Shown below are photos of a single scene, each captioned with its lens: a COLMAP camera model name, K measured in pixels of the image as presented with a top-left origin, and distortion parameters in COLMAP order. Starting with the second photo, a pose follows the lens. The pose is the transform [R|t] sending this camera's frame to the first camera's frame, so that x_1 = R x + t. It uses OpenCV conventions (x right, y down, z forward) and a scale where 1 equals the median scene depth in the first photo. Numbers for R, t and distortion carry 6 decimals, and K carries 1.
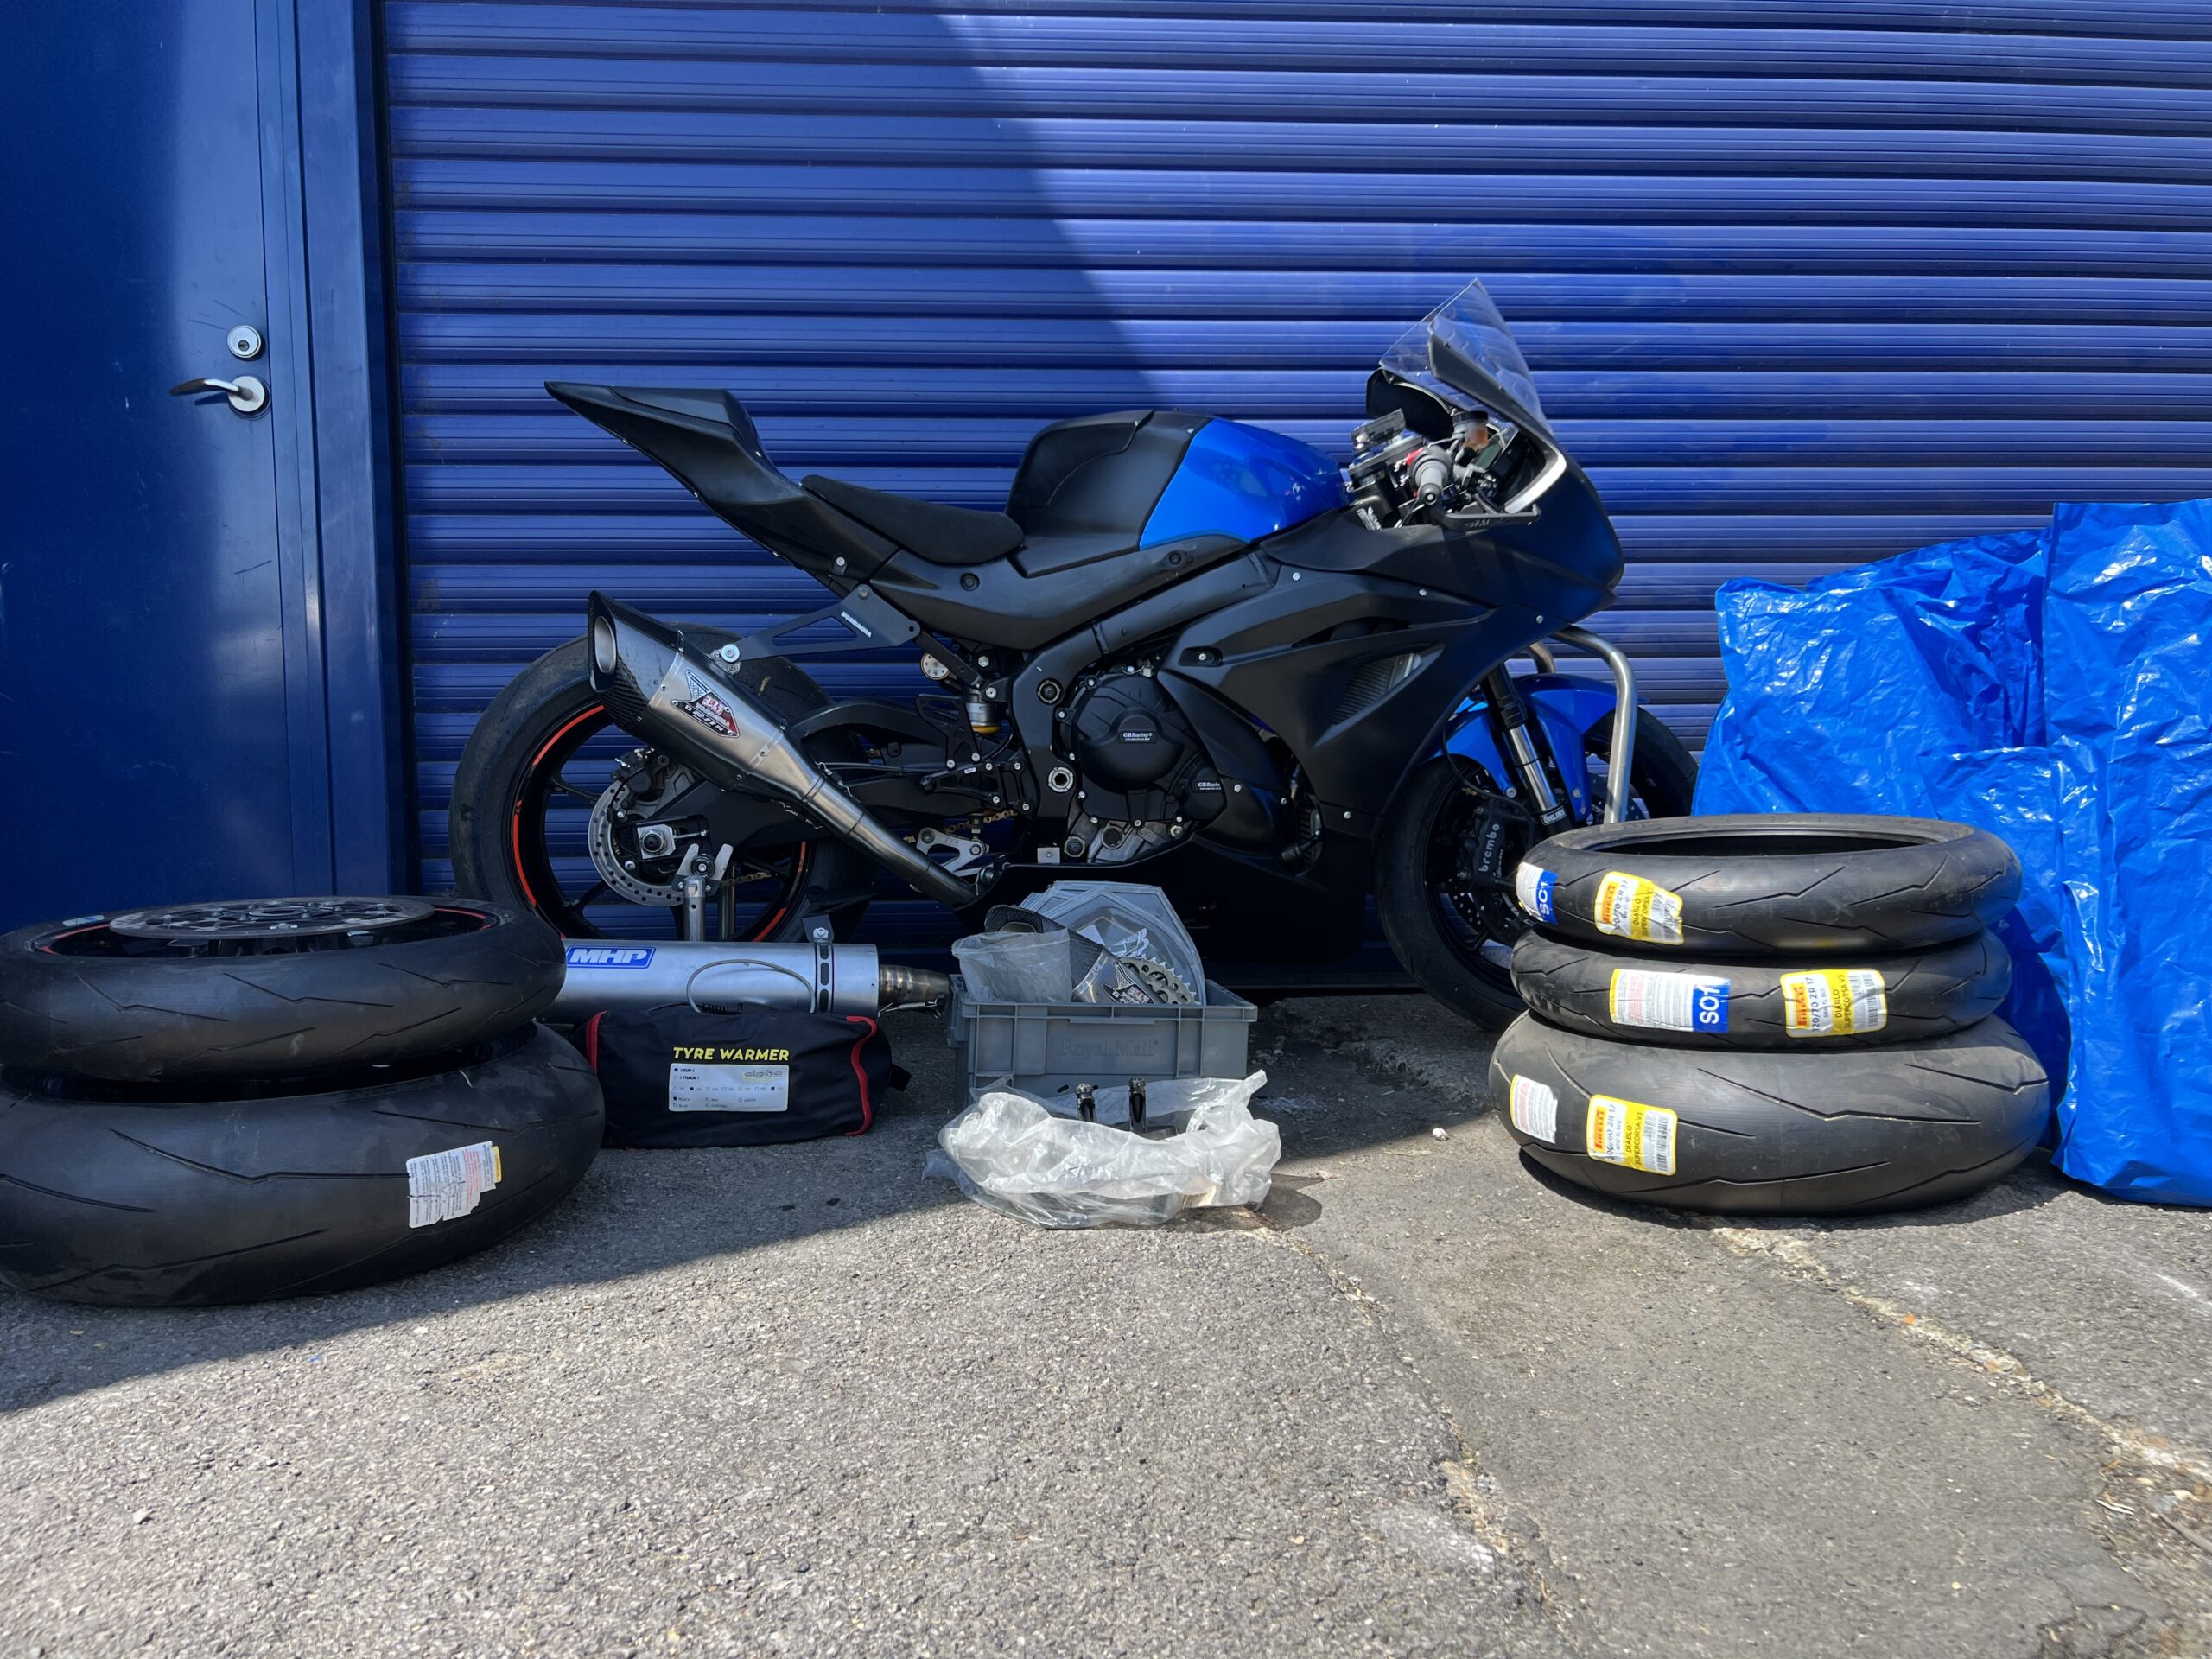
lens RADIAL K [[1712.6, 0, 1108.5], [0, 1712.6, 824.3], [0, 0, 1]] dist [0.005350, -0.009591]
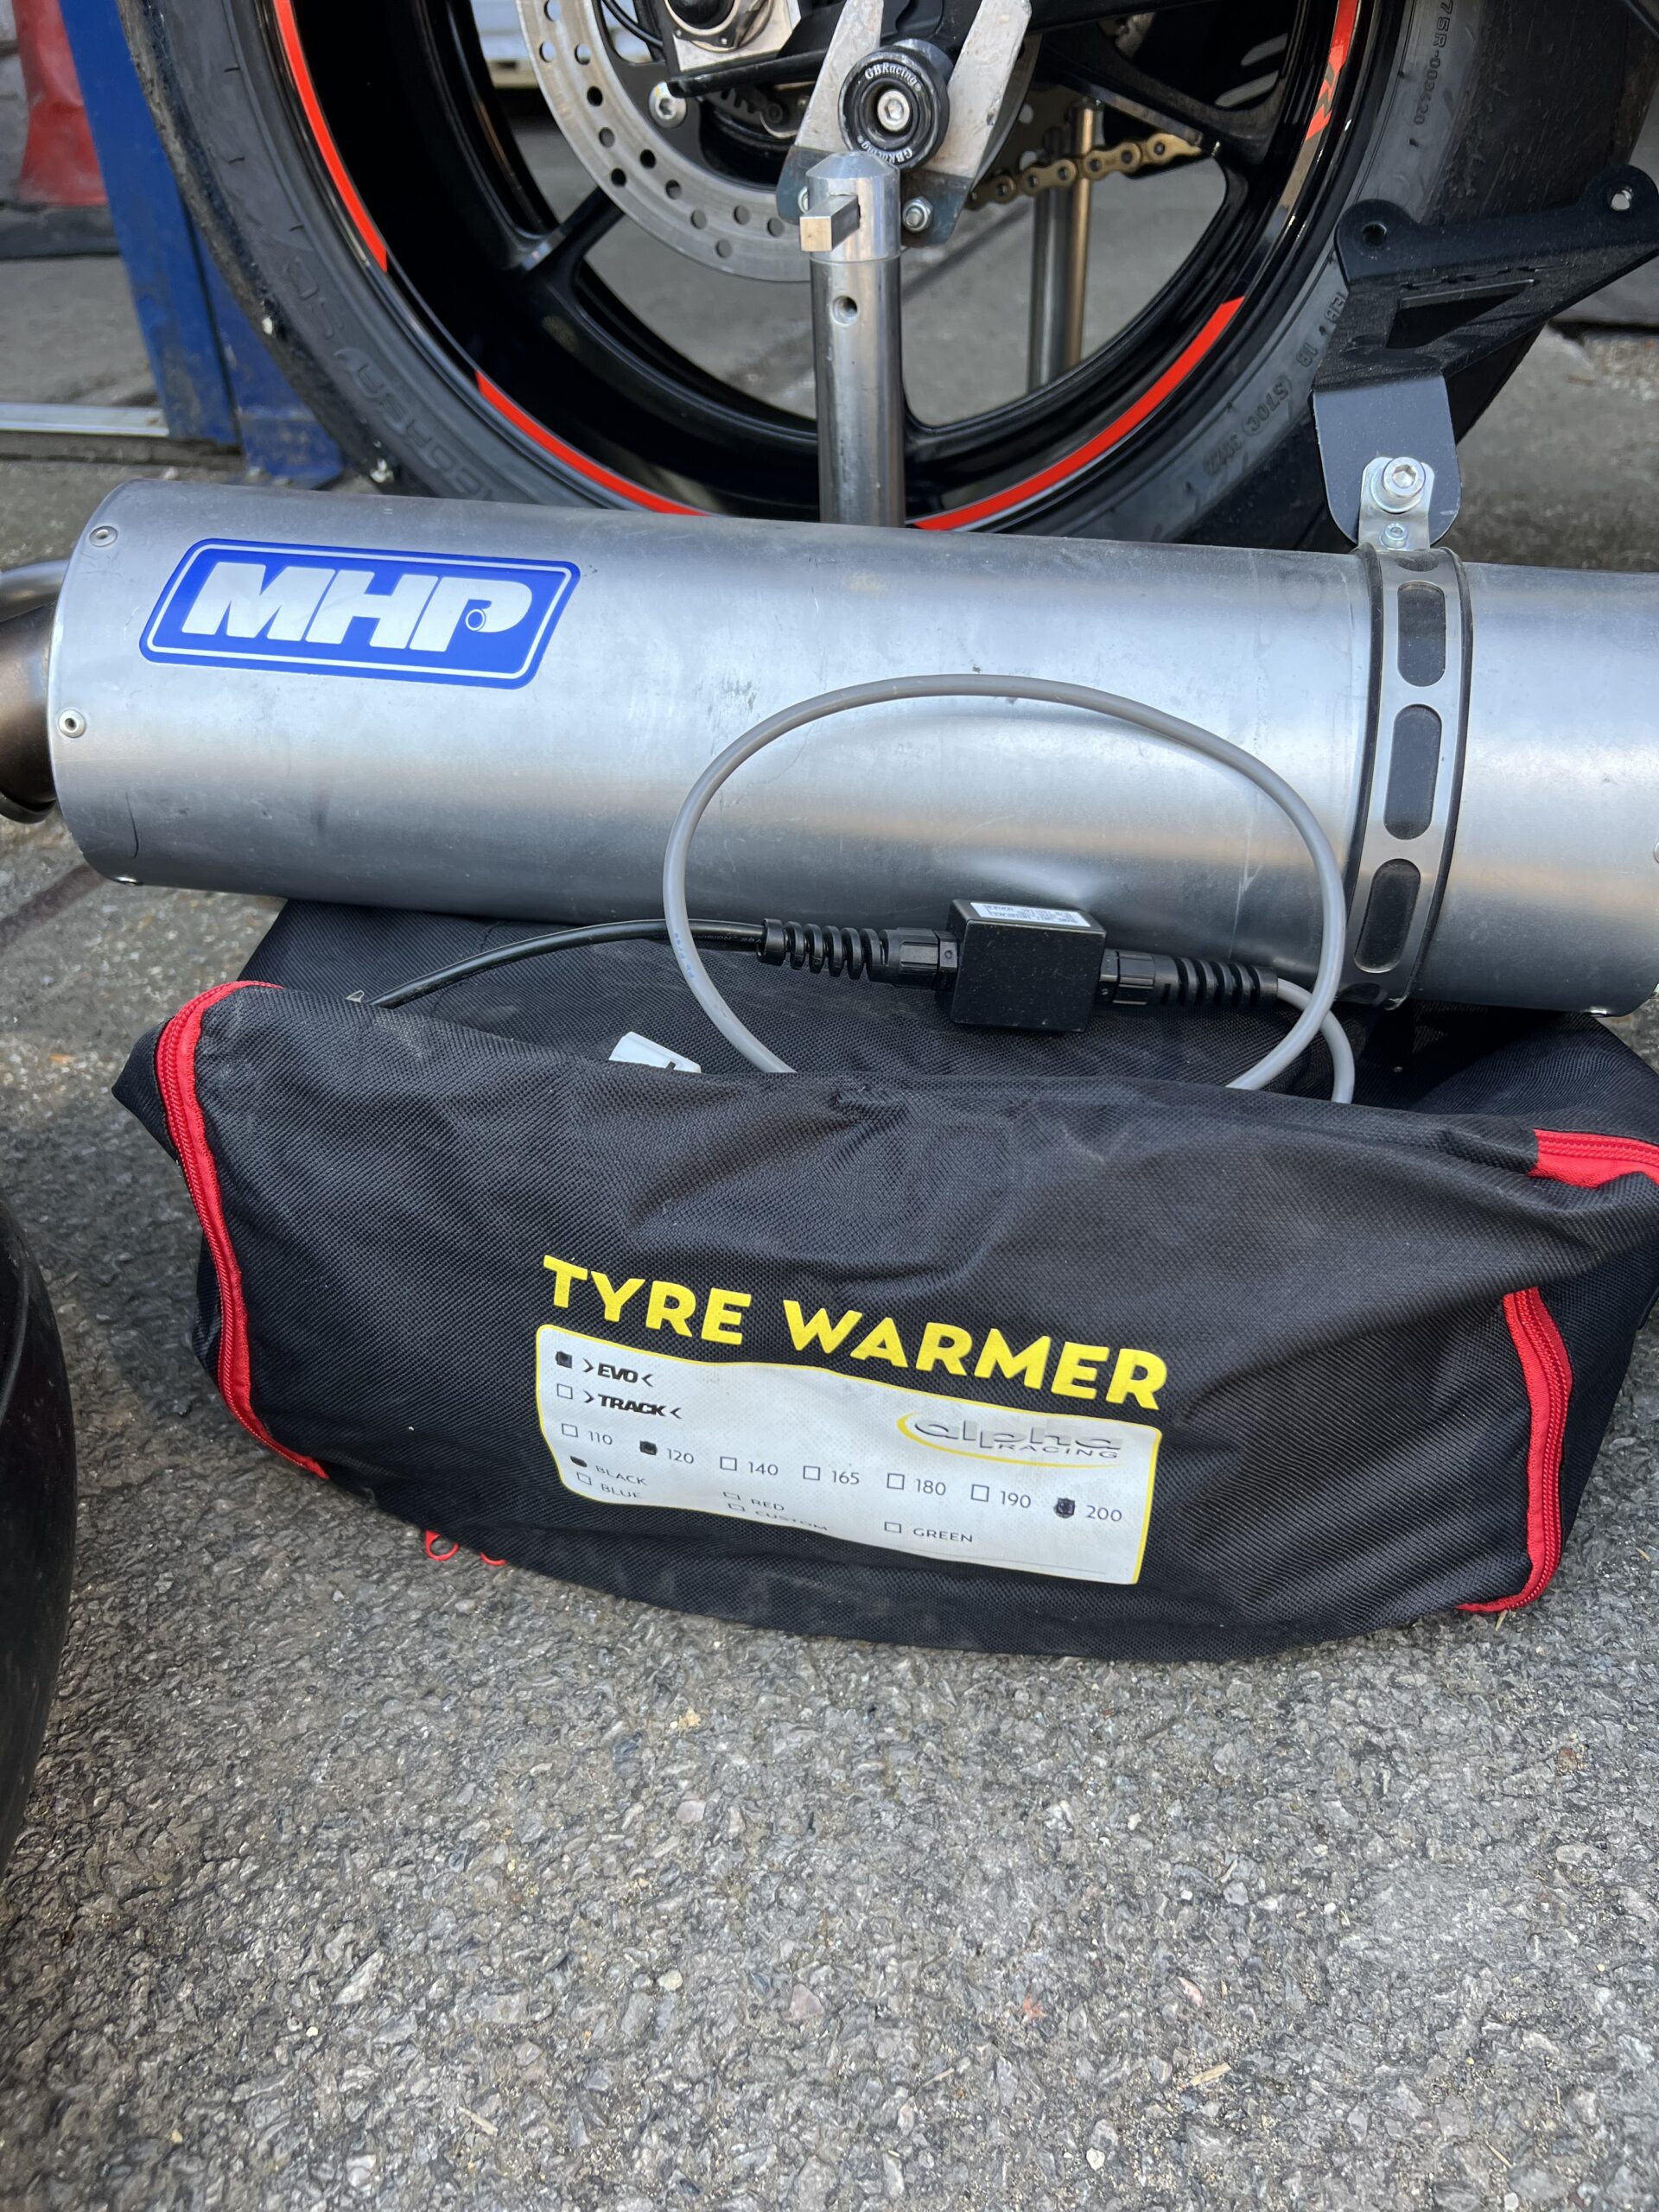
lens RADIAL K [[1712.6, 0, 848.2], [0, 1712.6, 1120.7], [0, 0, 1]] dist [0.005350, -0.009591]
pose [[0.927750, 0.186468, -0.323280, -0.162325], [0.011535, 0.851491, 0.524243, 0.022434], [0.373024, -0.490096, 0.787819, 0.848854]]
